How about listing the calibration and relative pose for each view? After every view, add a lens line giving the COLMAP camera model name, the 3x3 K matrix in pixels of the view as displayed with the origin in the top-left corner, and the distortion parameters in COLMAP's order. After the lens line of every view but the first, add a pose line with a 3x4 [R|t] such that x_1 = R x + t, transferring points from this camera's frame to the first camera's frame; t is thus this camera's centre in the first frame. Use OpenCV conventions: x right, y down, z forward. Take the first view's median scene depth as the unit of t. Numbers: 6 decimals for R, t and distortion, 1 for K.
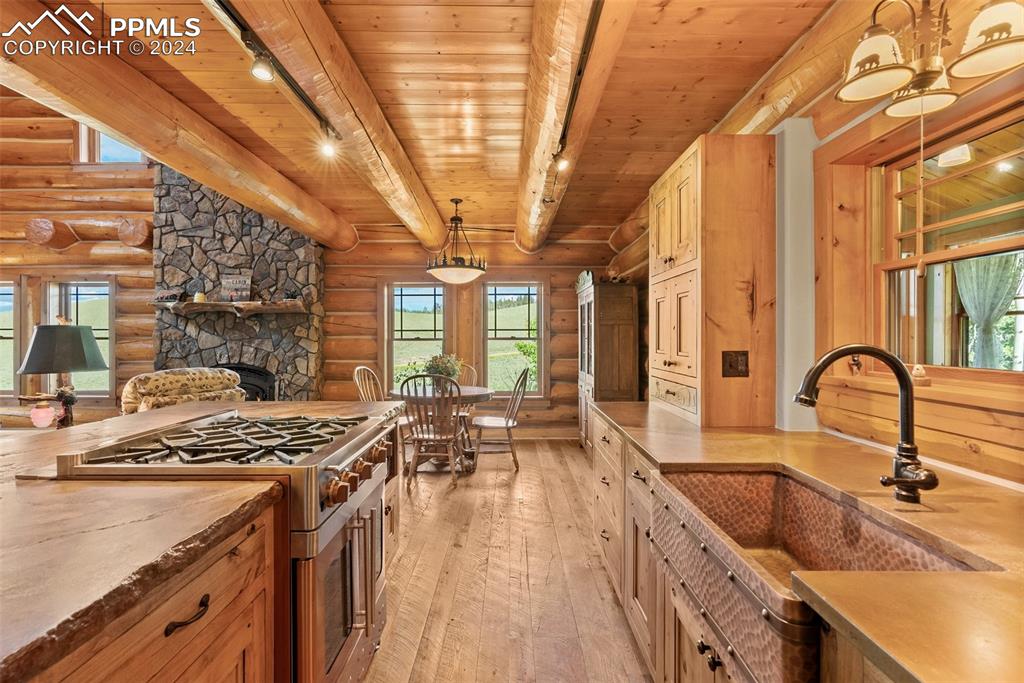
lens RADIAL K [[467.5, 0, 511.6], [0, 467.5, 338.8], [0, 0, 1]] dist [-0.003242, 0.000366]
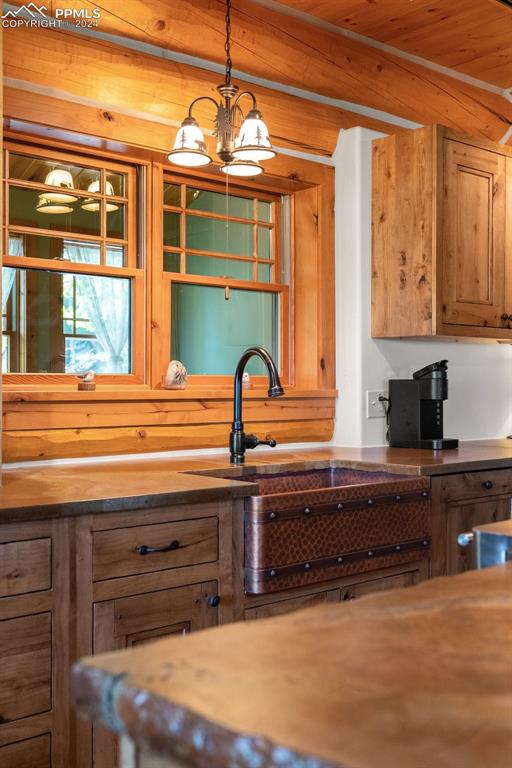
lens RADIAL K [[879.7, 0, 256.0], [0, 879.7, 384.0], [0, 0, 1]] dist [0.027929, 0.014683]
pose [[-0.650924, -0.003537, 0.759135, -0.230178], [0.003800, 0.999961, 0.007917, 0.019545], [-0.759133, 0.008039, -0.650886, 0.539667]]
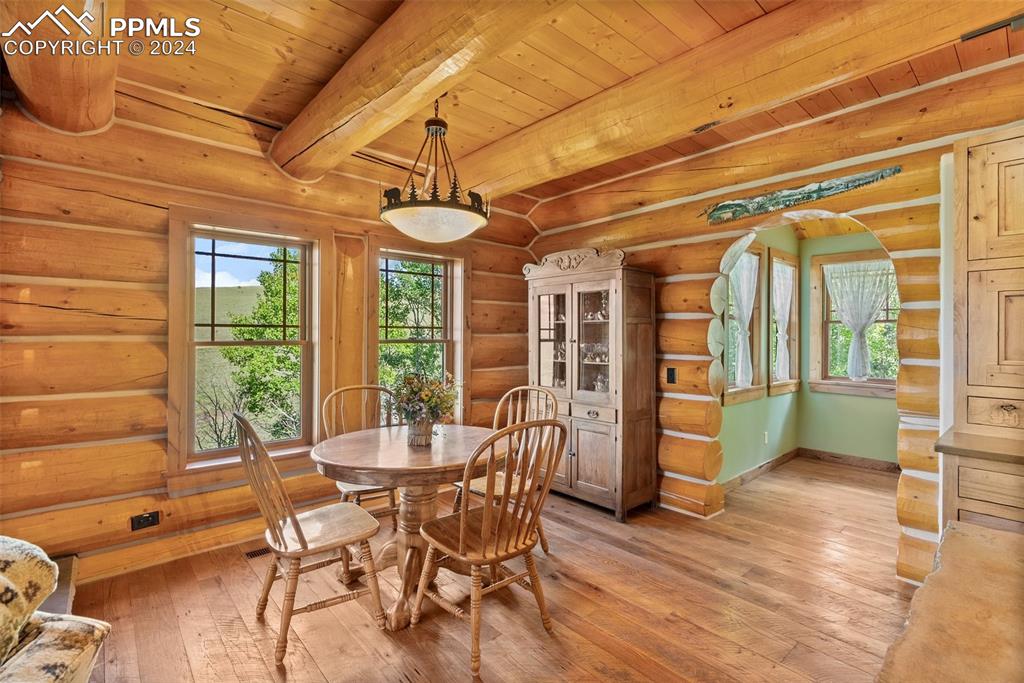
lens RADIAL K [[467.5, 0, 511.6], [0, 467.5, 338.8], [0, 0, 1]] dist [-0.003242, 0.000366]
pose [[0.755097, -0.000529, 0.655613, -0.352197], [-0.001527, 0.999996, 0.002566, -0.005649], [-0.655612, -0.002939, 0.755092, 0.452822]]
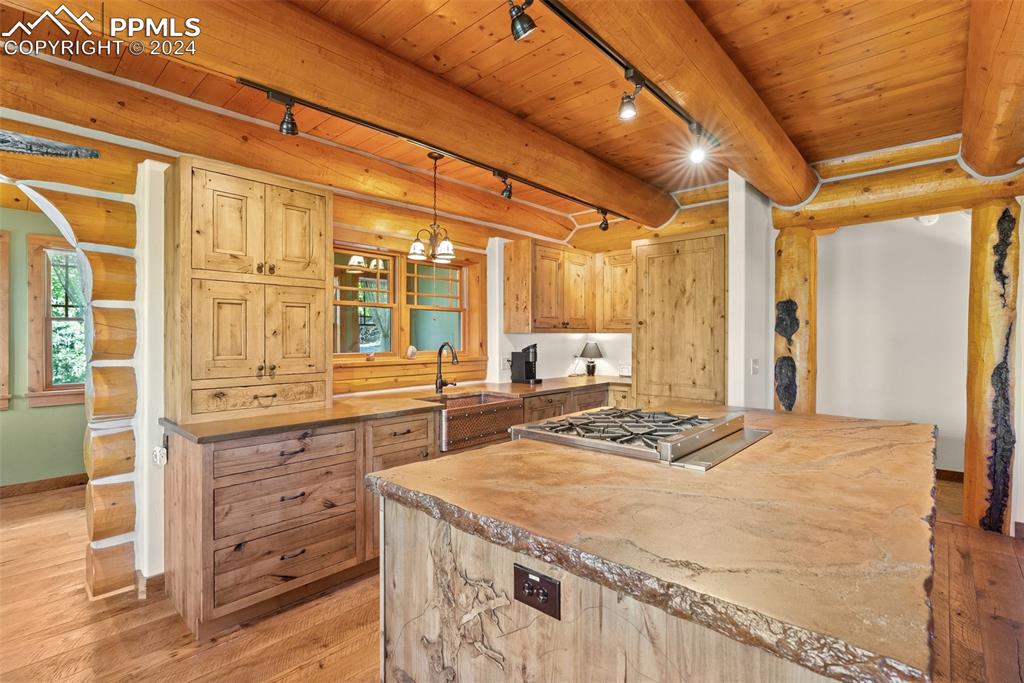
lens RADIAL K [[467.5, 0, 511.6], [0, 467.5, 338.8], [0, 0, 1]] dist [-0.003242, 0.000366]
pose [[-0.724928, -0.004362, 0.688811, -0.326836], [0.003360, 0.999946, 0.009869, -0.008066], [-0.688816, 0.009468, -0.724874, 0.593483]]
